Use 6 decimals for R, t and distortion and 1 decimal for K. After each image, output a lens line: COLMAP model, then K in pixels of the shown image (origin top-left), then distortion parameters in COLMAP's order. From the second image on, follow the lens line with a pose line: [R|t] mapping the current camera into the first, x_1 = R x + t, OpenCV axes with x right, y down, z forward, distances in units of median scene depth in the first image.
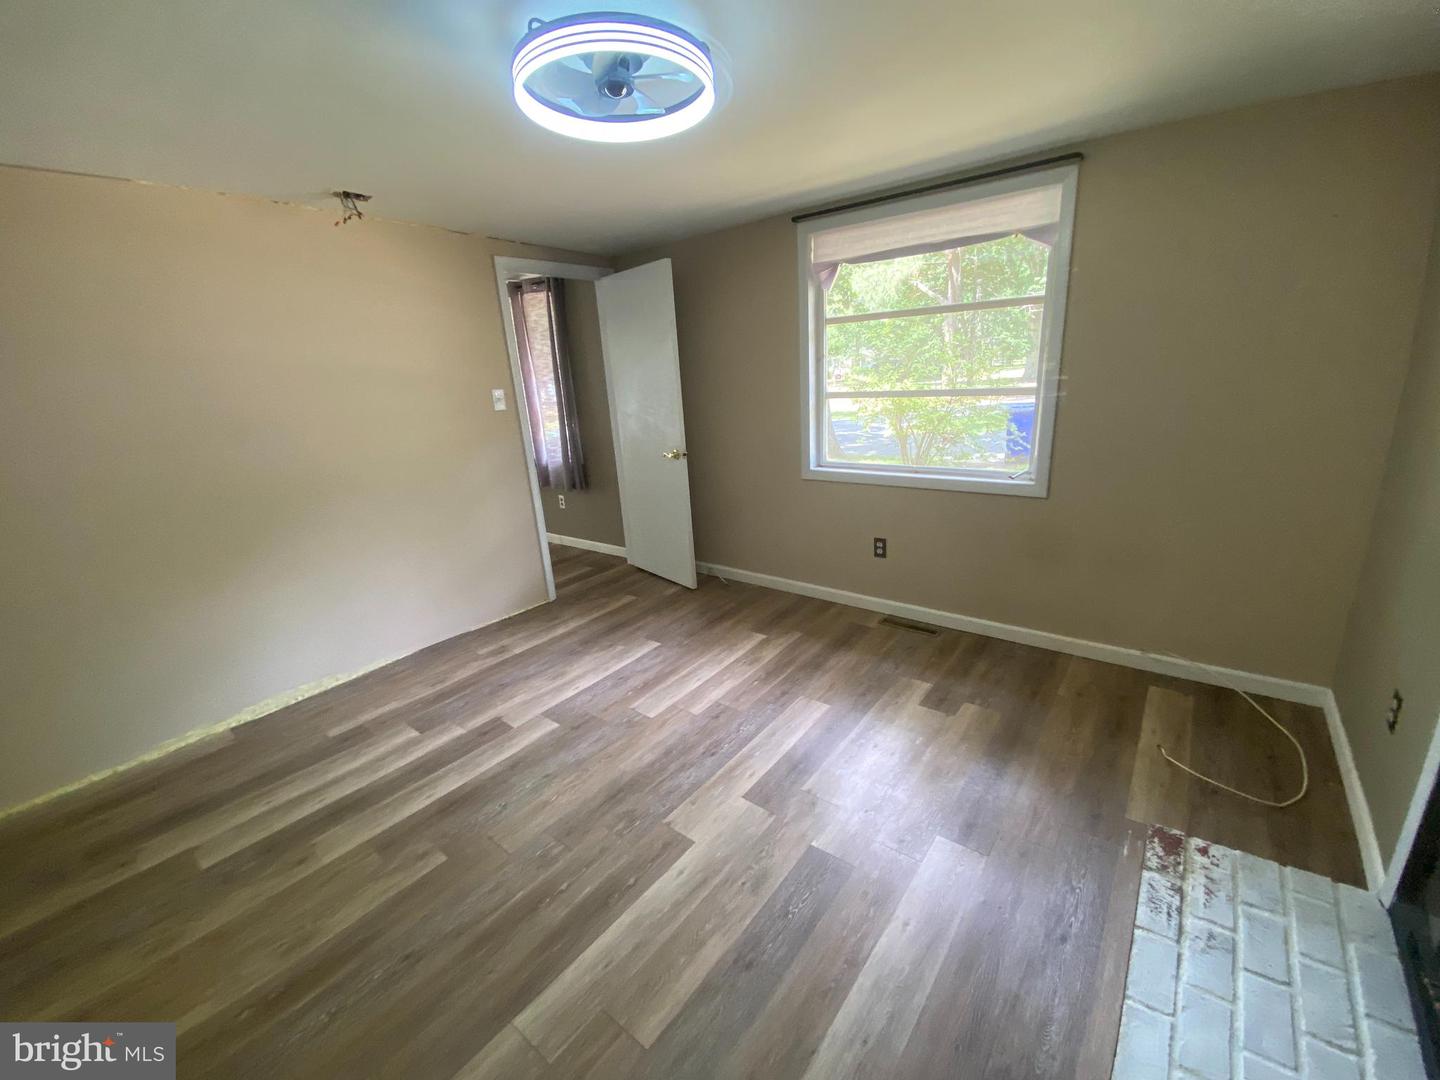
lens RADIAL K [[573.4, 0, 720.0], [0, 573.4, 540.0], [0, 0, 1]] dist [0.001417, -0.011662]
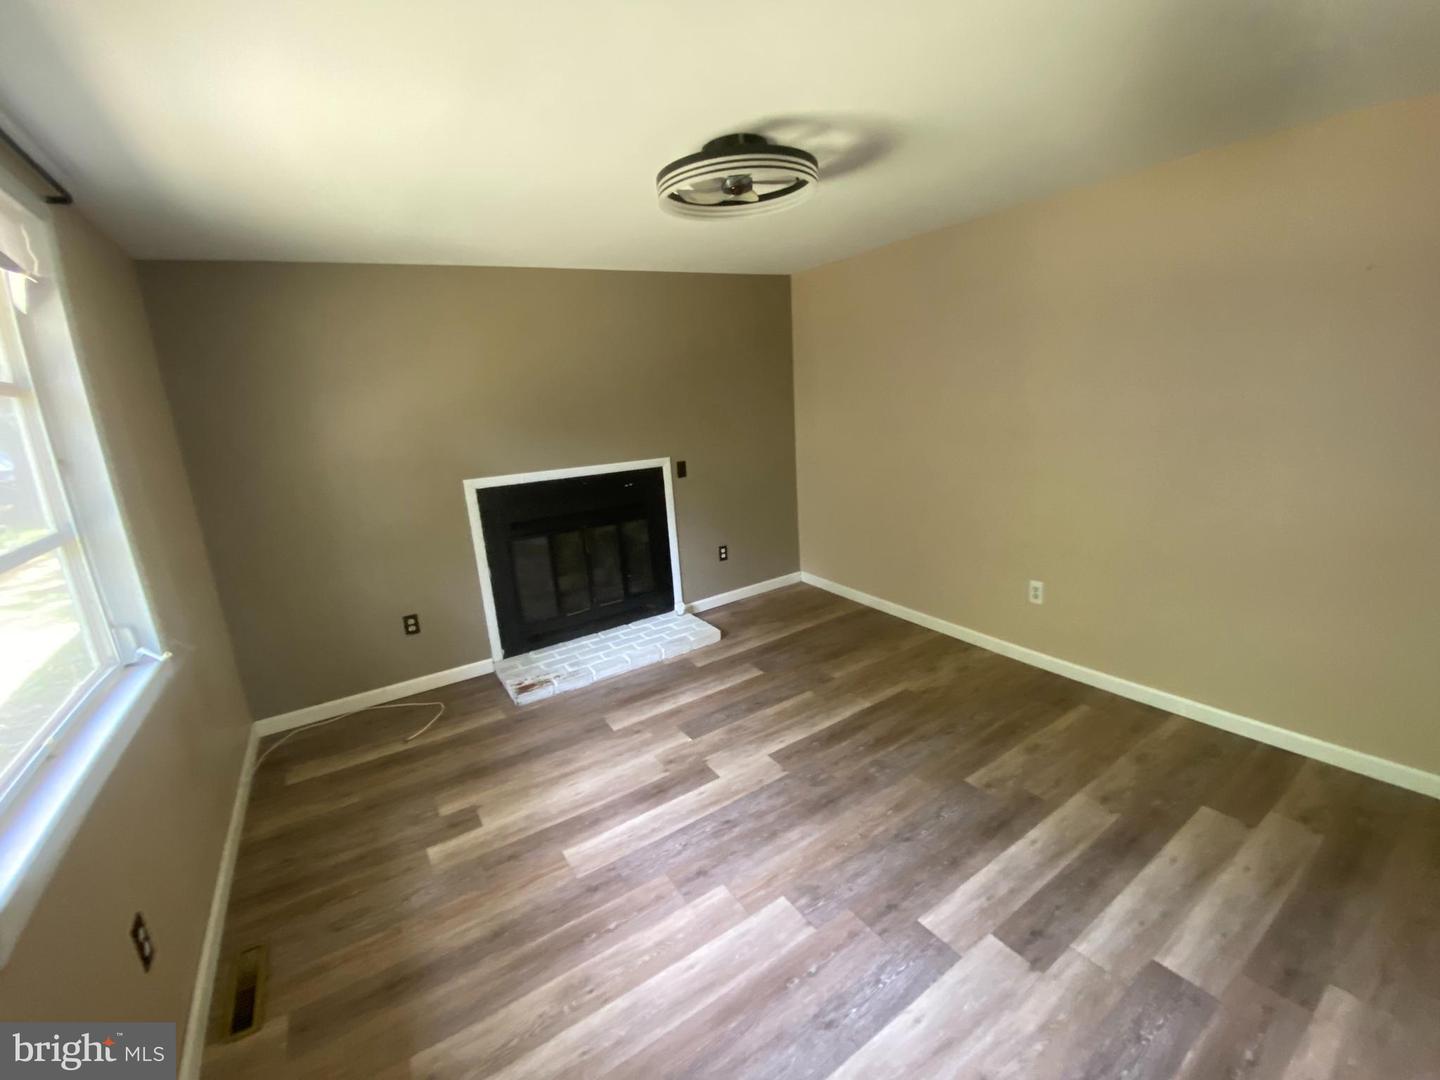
lens RADIAL K [[573.4, 0, 720.0], [0, 573.4, 540.0], [0, 0, 1]] dist [0.001417, -0.011662]
pose [[-0.943649, 0.035580, 0.329031, -0.323576], [0.196008, 0.861161, 0.469022, -0.461927], [-0.266661, 0.507085, -0.819608, 1.514375]]
